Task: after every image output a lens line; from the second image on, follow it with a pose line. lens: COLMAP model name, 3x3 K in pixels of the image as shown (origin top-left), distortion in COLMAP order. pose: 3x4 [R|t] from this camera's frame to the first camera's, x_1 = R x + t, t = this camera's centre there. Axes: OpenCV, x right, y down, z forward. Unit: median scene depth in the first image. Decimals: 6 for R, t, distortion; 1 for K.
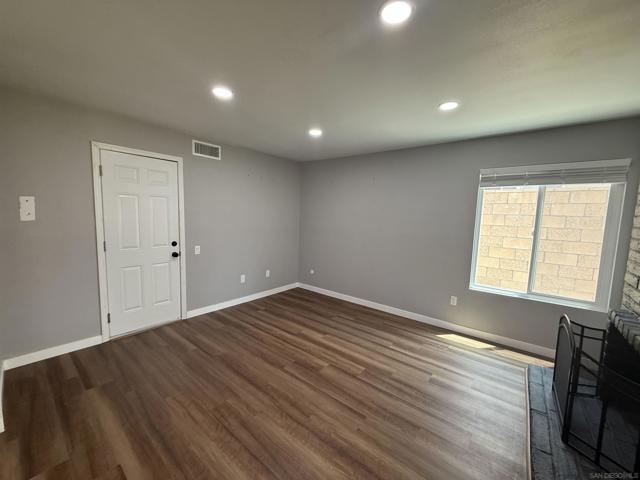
lens RADIAL K [[255.2, 0, 319.9], [0, 255.2, 239.7], [0, 0, 1]] dist [-0.002917, 0.000735]
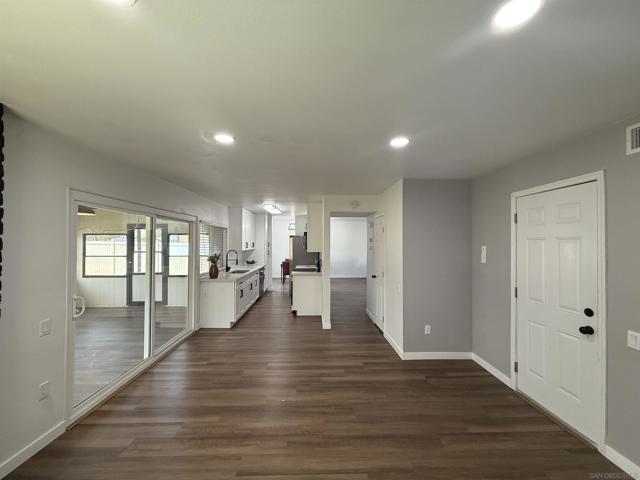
lens RADIAL K [[255.2, 0, 319.2], [0, 255.2, 242.4], [0, 0, 1]] dist [-0.002917, 0.000735]
pose [[-0.762147, -0.035026, -0.646456, 0.380823], [-0.090386, 0.994513, 0.052678, -0.144959], [0.641064, 0.098579, -0.761130, 1.190132]]
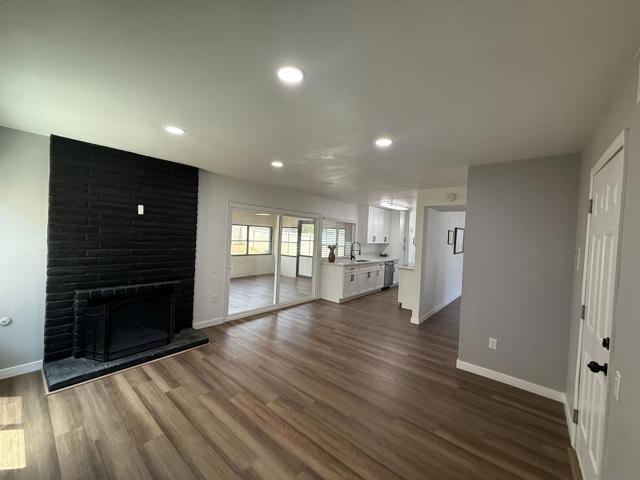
lens RADIAL K [[255.2, 0, 317.9], [0, 255.2, 244.1], [0, 0, 1]] dist [-0.002917, 0.000735]
pose [[-0.996801, -0.077218, 0.020609, -0.108781], [-0.073834, 0.988445, 0.132379, -0.188258], [-0.030592, 0.130434, -0.990985, 1.612715]]
